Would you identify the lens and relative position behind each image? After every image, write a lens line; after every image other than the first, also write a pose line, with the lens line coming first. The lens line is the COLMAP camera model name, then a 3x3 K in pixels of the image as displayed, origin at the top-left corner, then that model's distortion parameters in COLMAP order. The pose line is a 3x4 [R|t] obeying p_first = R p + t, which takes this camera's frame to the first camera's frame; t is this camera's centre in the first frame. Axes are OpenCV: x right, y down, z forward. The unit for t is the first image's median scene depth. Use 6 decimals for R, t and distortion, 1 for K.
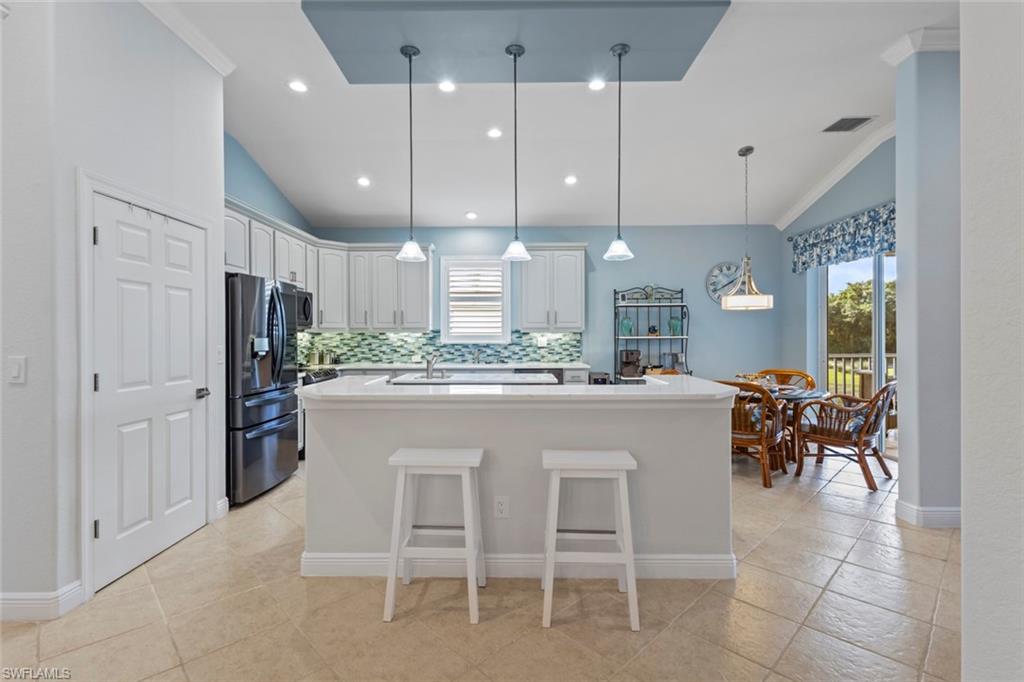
lens RADIAL K [[473.2, 0, 507.2], [0, 473.2, 334.3], [0, 0, 1]] dist [0.002079, 0.000627]
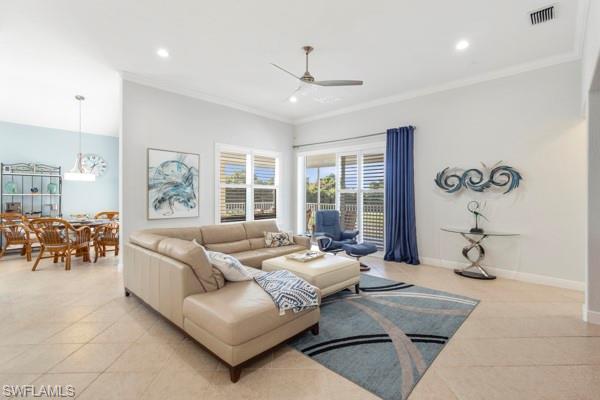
lens RADIAL K [[277.2, 0, 302.2], [0, 277.2, 196.6], [0, 0, 1]] dist [0.002079, 0.000627]
pose [[0.664967, 0.007638, 0.746833, 0.203636], [-0.013084, 0.999913, 0.001423, -0.001021], [-0.746758, -0.010718, 0.665010, -0.317252]]
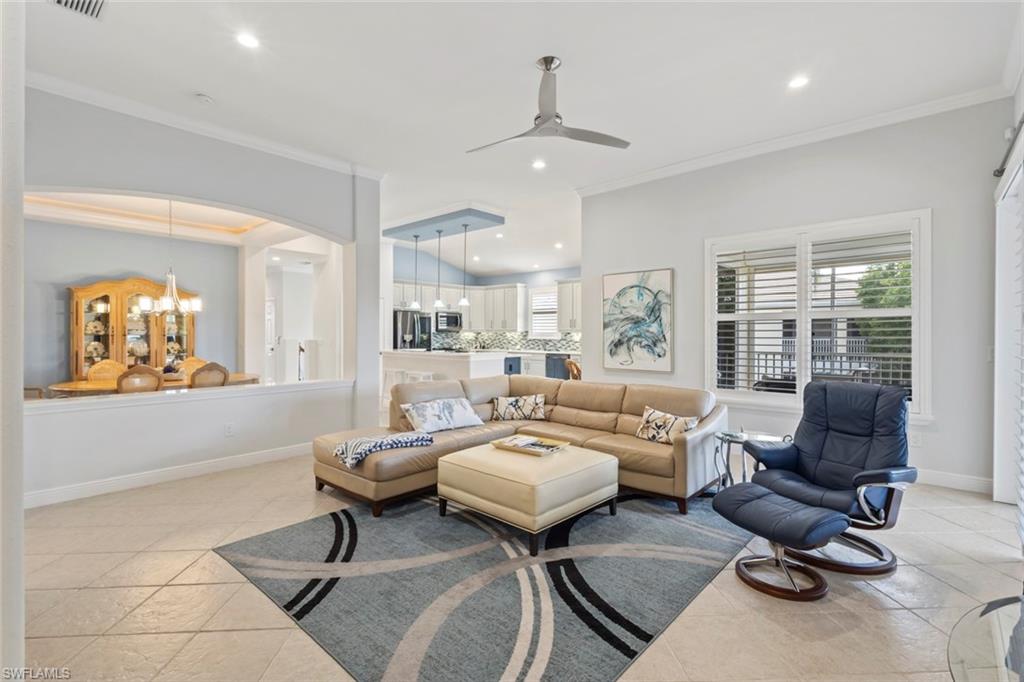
lens RADIAL K [[473.2, 0, 509.0], [0, 473.2, 337.6], [0, 0, 1]] dist [0.002079, 0.000627]
pose [[0.753901, 0.011788, -0.656882, 0.952875], [-0.004181, 0.999905, 0.013144, -0.007250], [0.656975, -0.007163, 0.753879, -0.364852]]
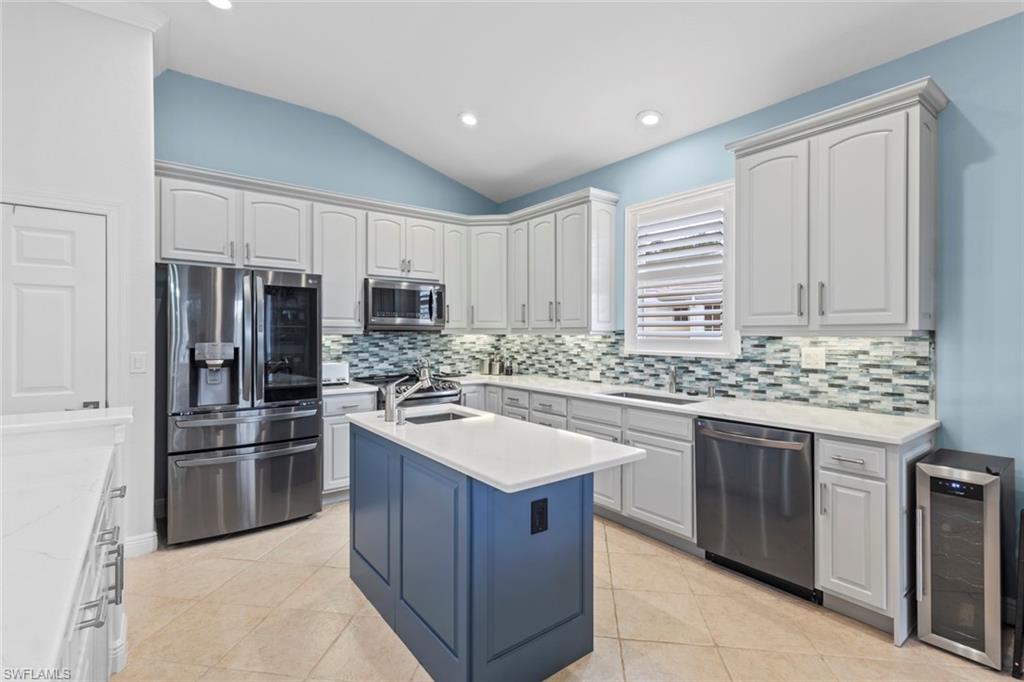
lens RADIAL K [[473.2, 0, 507.8], [0, 473.2, 339.8], [0, 0, 1]] dist [0.002079, 0.000627]
pose [[0.619096, 0.013849, -0.785193, 0.238854], [-0.002582, 0.999875, 0.015600, -0.006320], [0.785311, -0.007630, 0.619055, 0.512508]]
